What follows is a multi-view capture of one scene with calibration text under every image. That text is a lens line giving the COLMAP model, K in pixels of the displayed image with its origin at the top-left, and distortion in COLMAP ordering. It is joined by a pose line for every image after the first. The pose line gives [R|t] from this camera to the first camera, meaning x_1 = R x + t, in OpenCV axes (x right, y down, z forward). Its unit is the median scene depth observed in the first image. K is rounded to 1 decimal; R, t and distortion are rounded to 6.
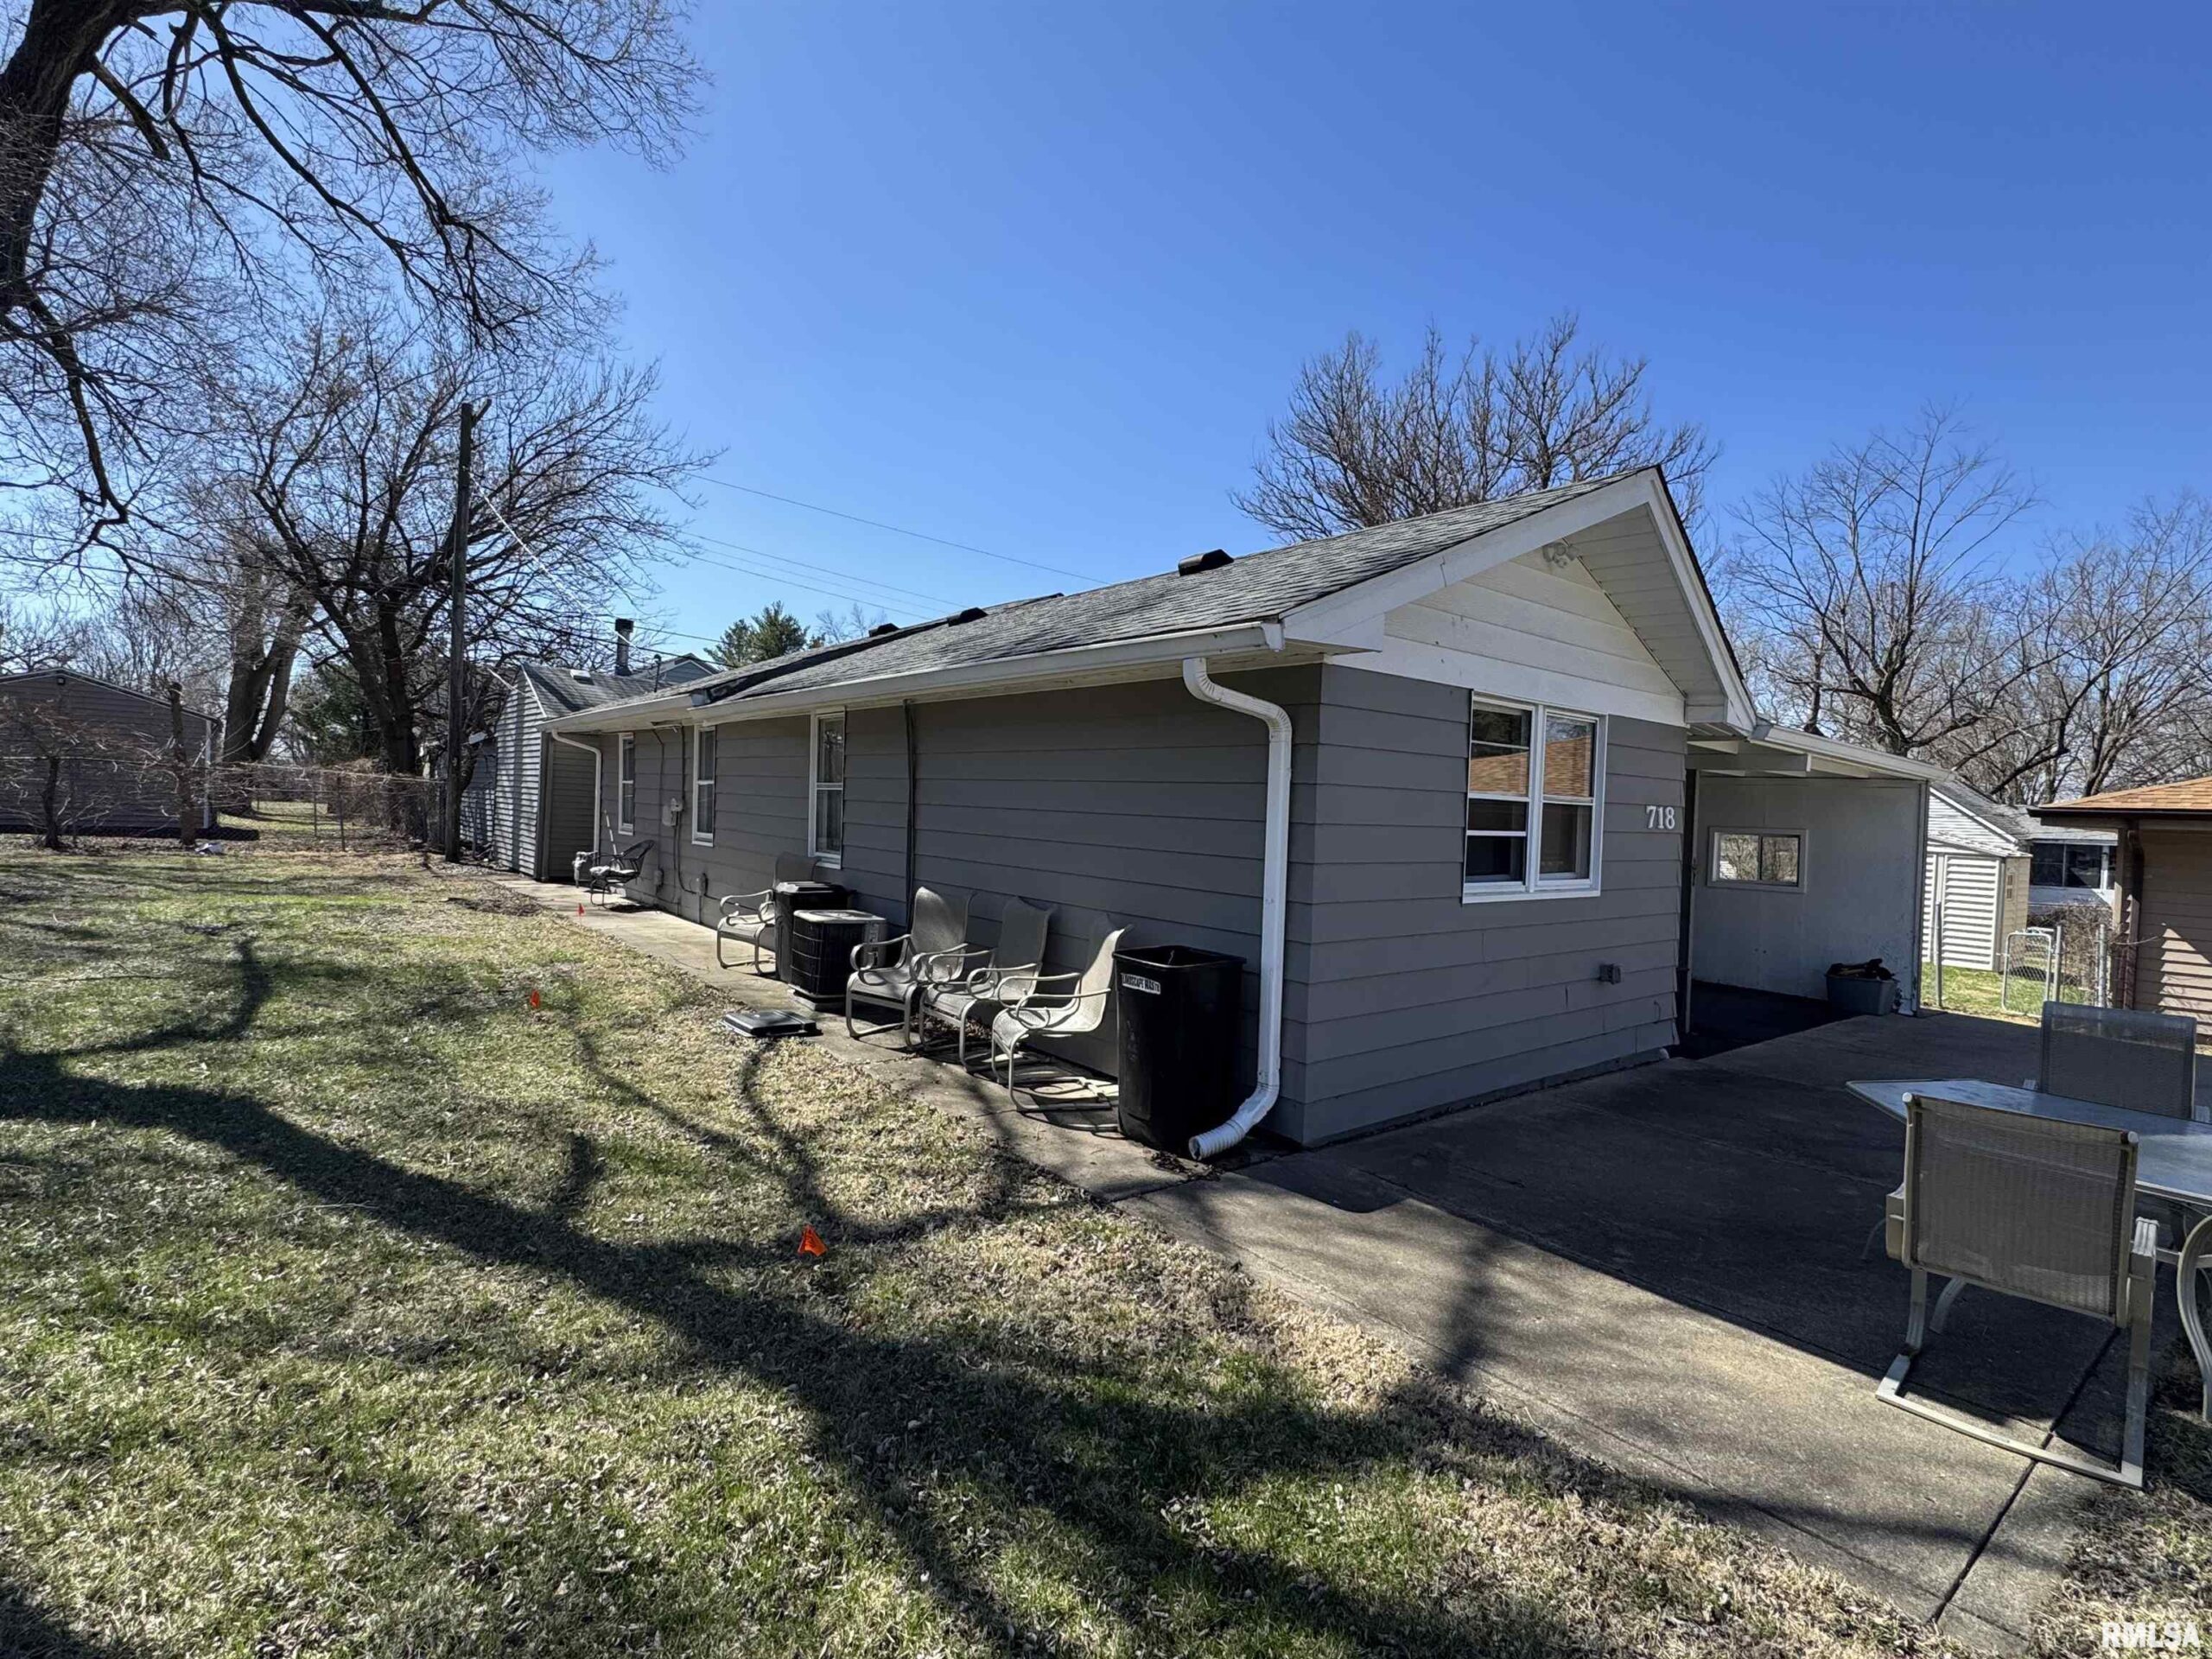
lens RADIAL K [[1053.4, 0, 1098.0], [0, 1053.4, 828.0], [0, 0, 1]] dist [0.002392, 0.001223]
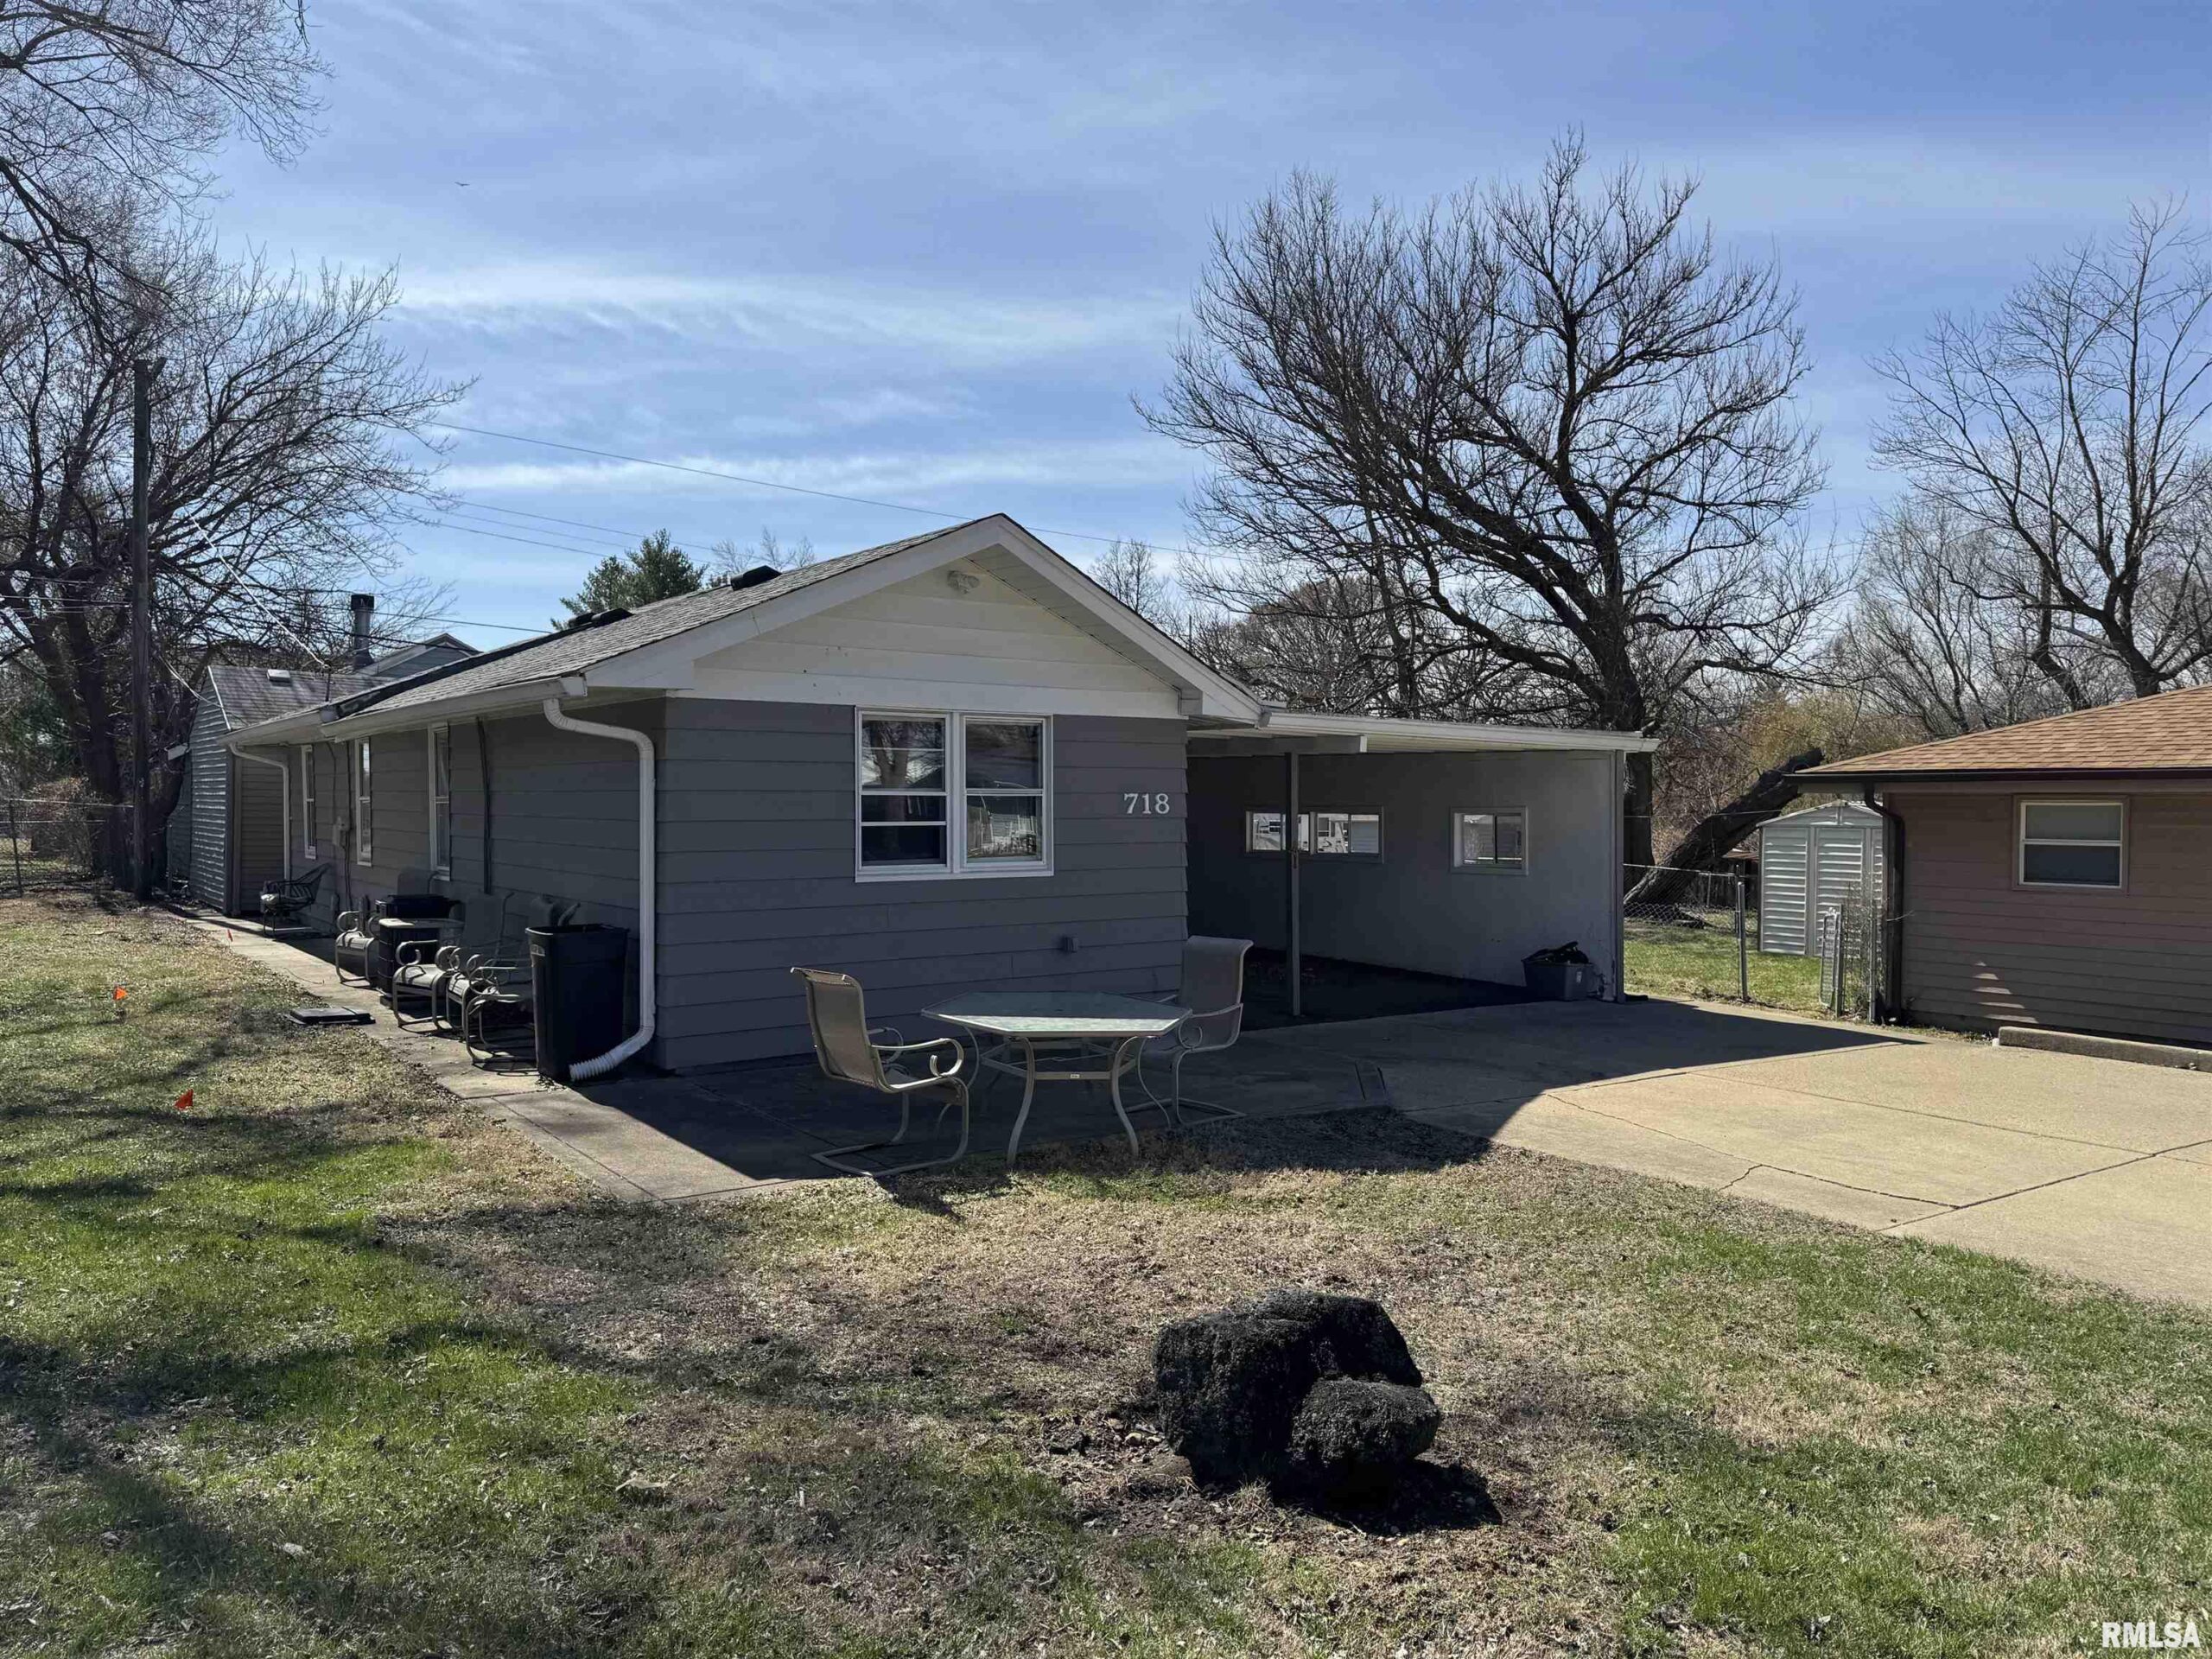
lens RADIAL K [[1595.2, 0, 1121.7], [0, 1595.2, 833.4], [0, 0, 1]] dist [0.044047, -0.027412]
pose [[0.998095, -0.035977, -0.050129, 0.256685], [0.035880, 0.999352, -0.002842, 0.010905], [0.050199, 0.001038, 0.998739, -0.276617]]
